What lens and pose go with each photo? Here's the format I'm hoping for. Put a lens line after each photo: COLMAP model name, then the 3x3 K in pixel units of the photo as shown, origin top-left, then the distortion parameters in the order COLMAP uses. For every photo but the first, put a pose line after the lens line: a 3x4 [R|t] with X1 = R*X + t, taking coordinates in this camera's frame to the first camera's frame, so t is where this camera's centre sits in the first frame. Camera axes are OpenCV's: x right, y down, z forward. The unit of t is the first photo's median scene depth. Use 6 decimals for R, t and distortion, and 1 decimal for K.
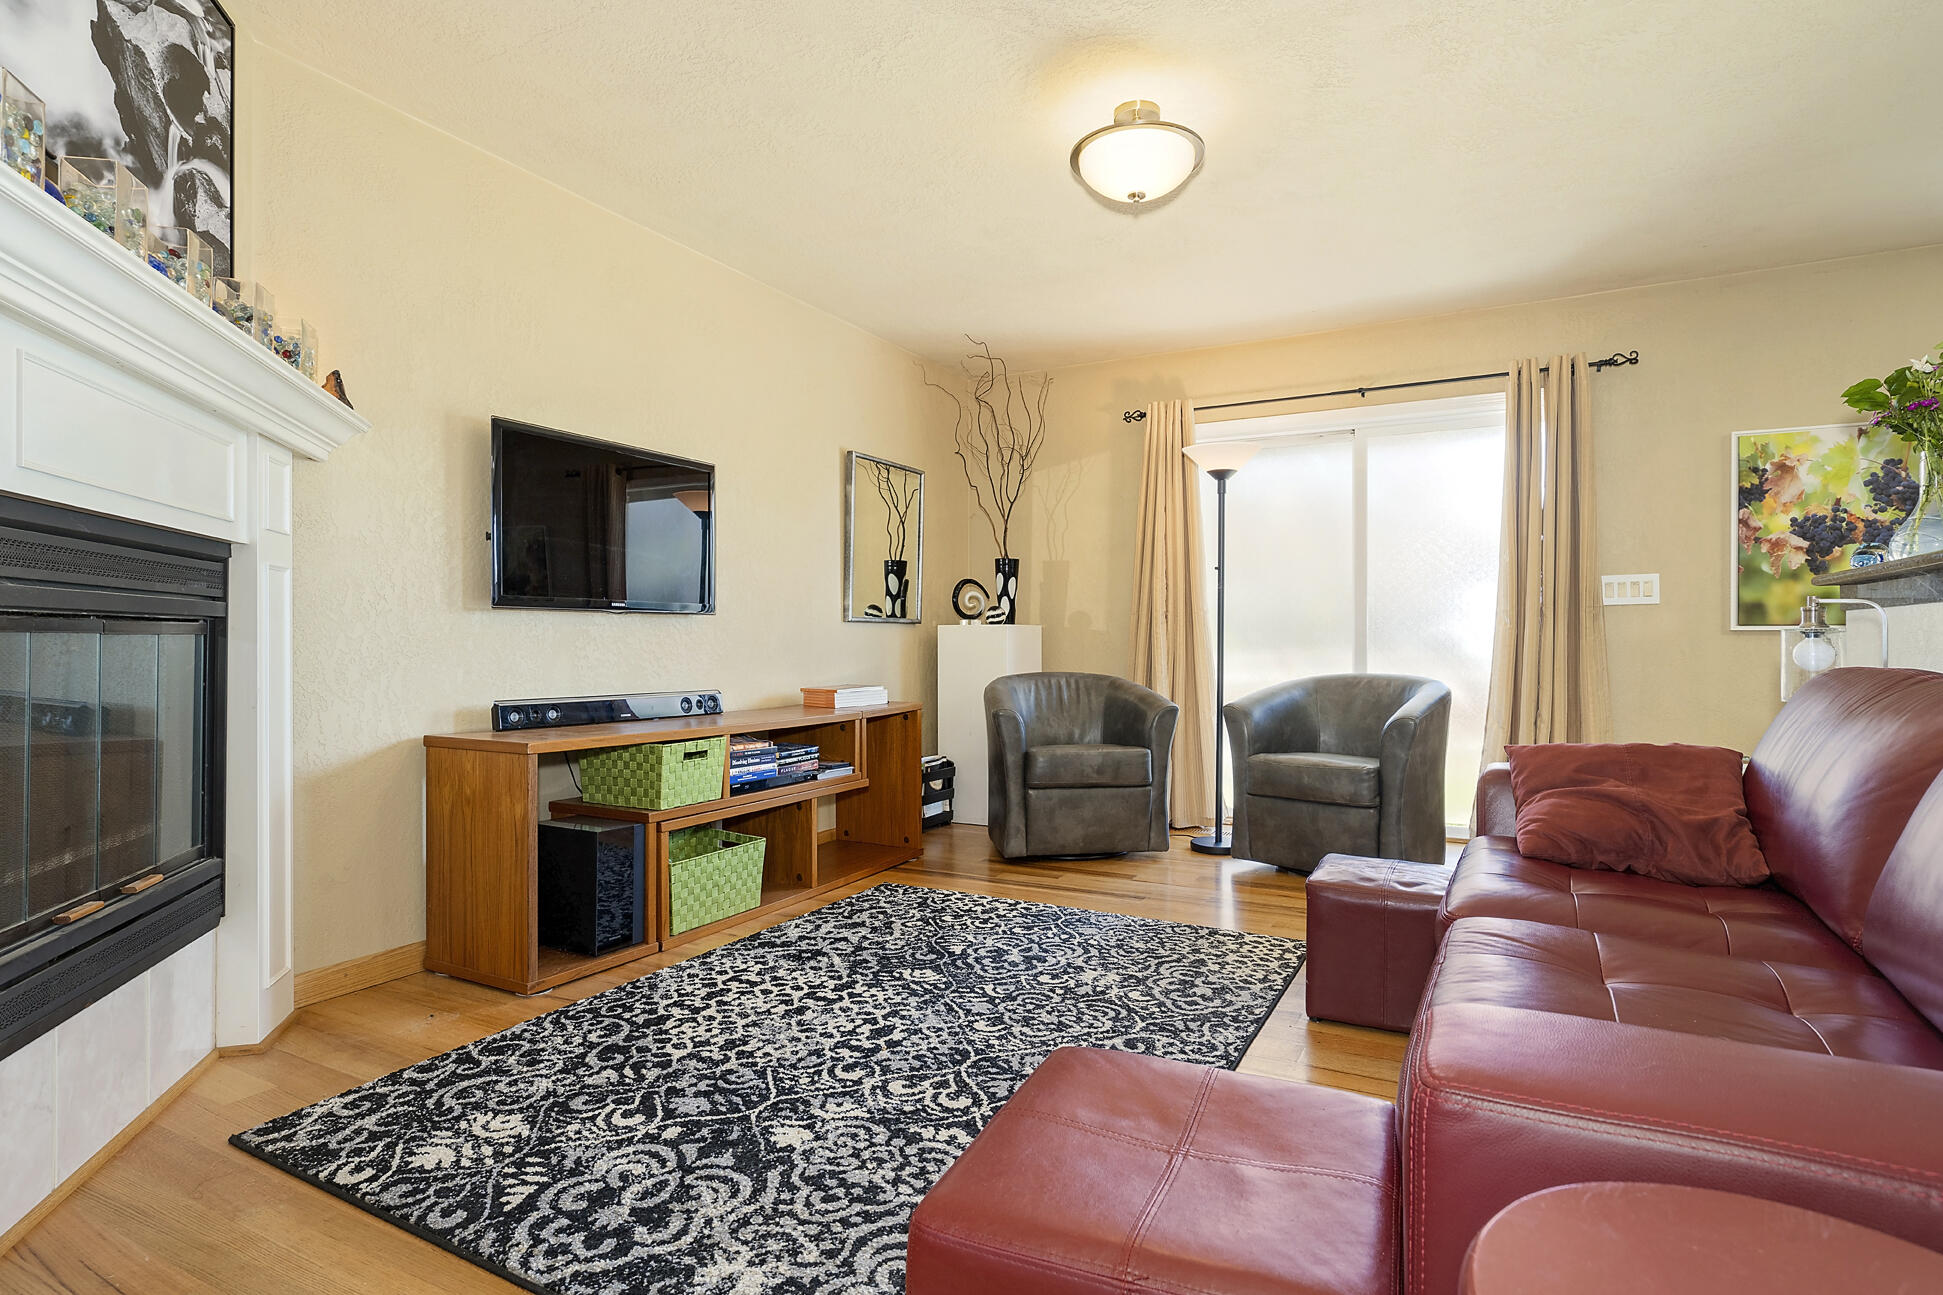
lens RADIAL K [[1003.1, 0, 979.5], [0, 1003.1, 646.7], [0, 0, 1]] dist [-0.009854, 0.002055]
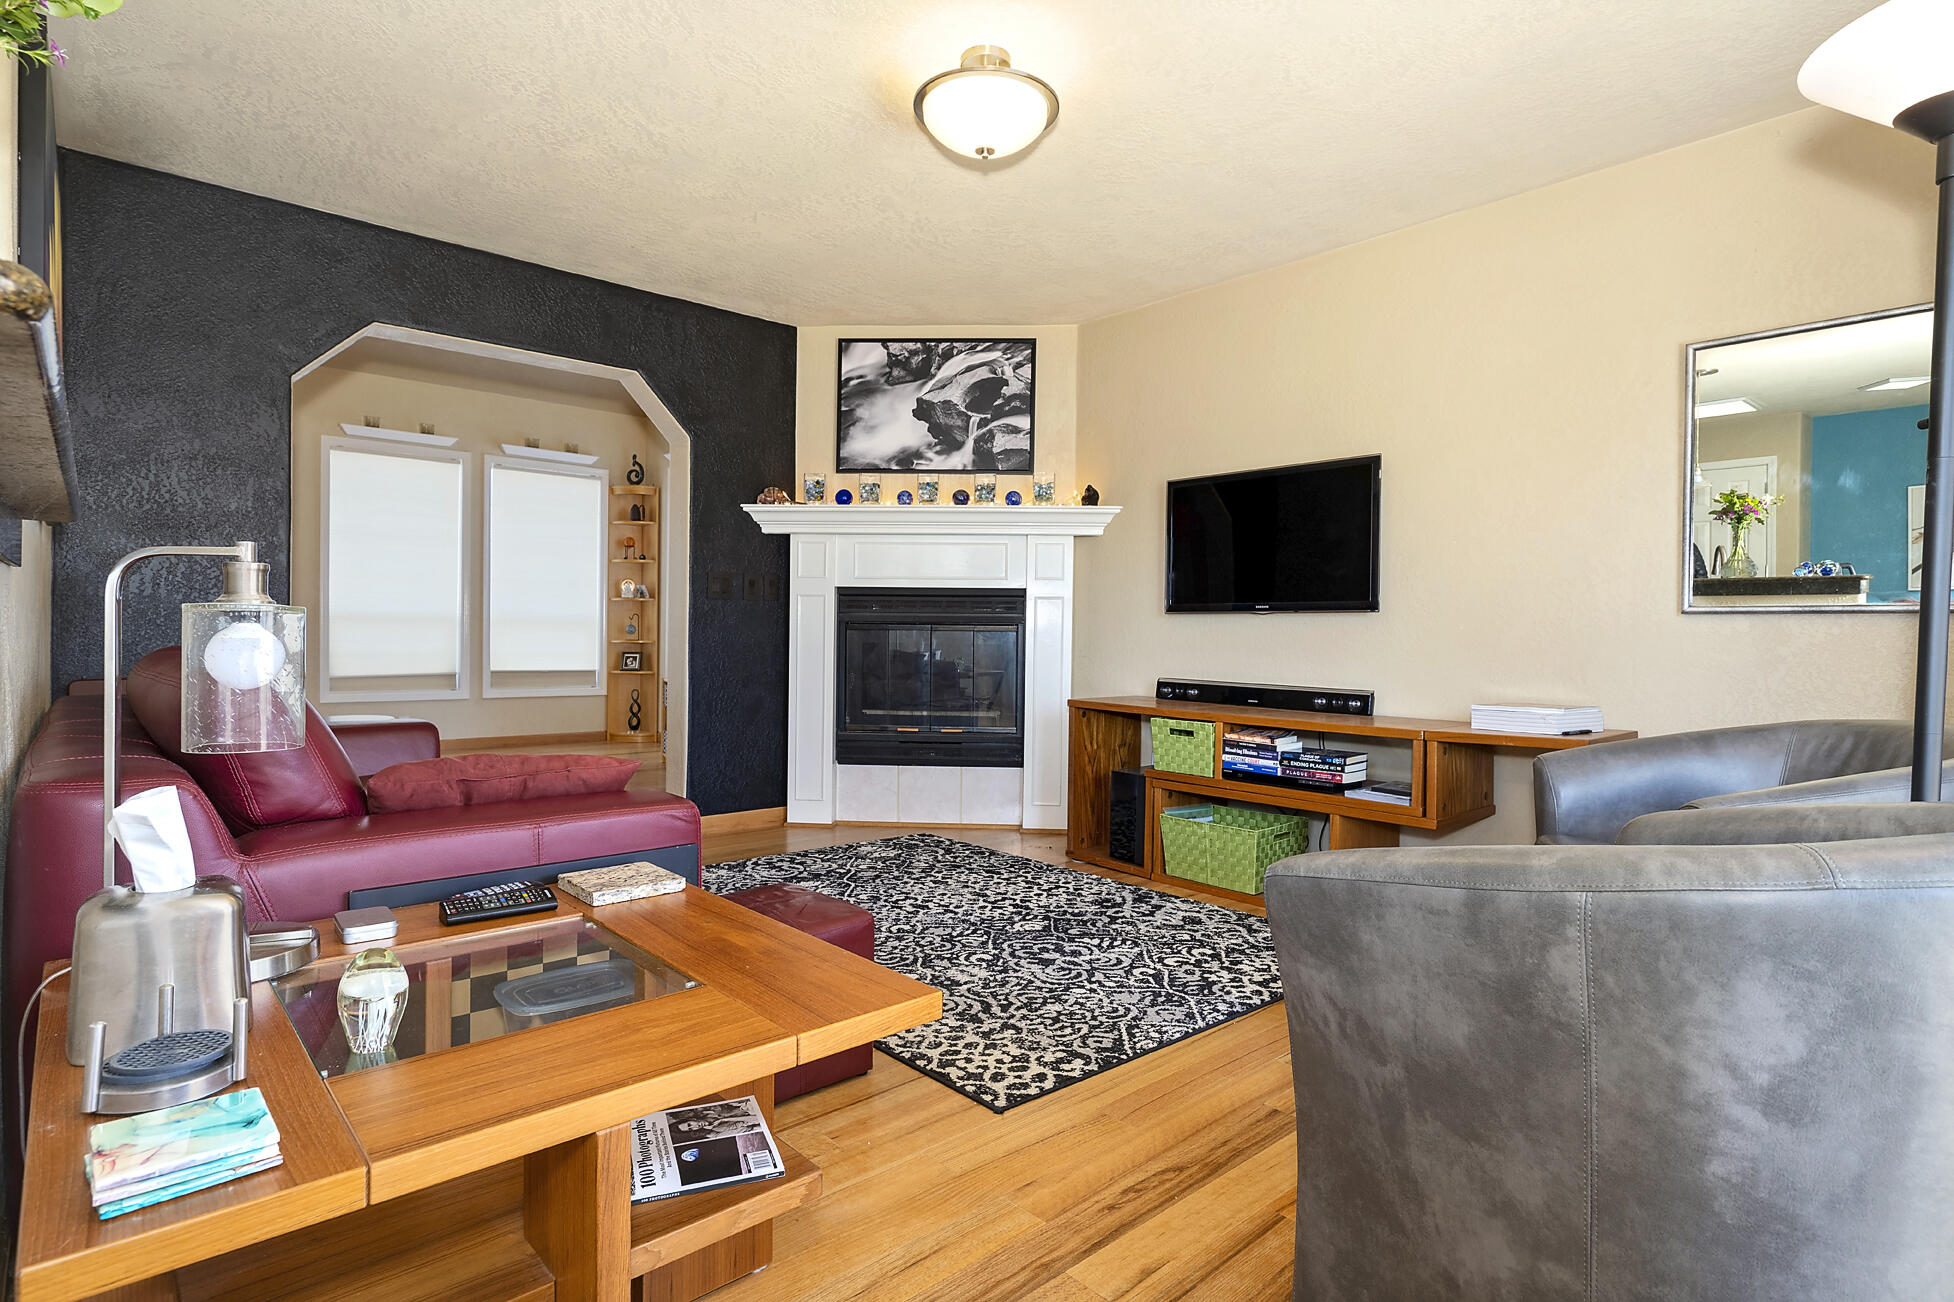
lens RADIAL K [[1008.7, 0, 985.1], [0, 1008.7, 650.2], [0, 0, 1]] dist [-0.009854, 0.002055]
pose [[-0.343997, 0.012953, -0.938881, 0.929380], [-0.016416, 0.999669, 0.019807, -0.009971], [0.938827, 0.022226, -0.343670, 1.197591]]
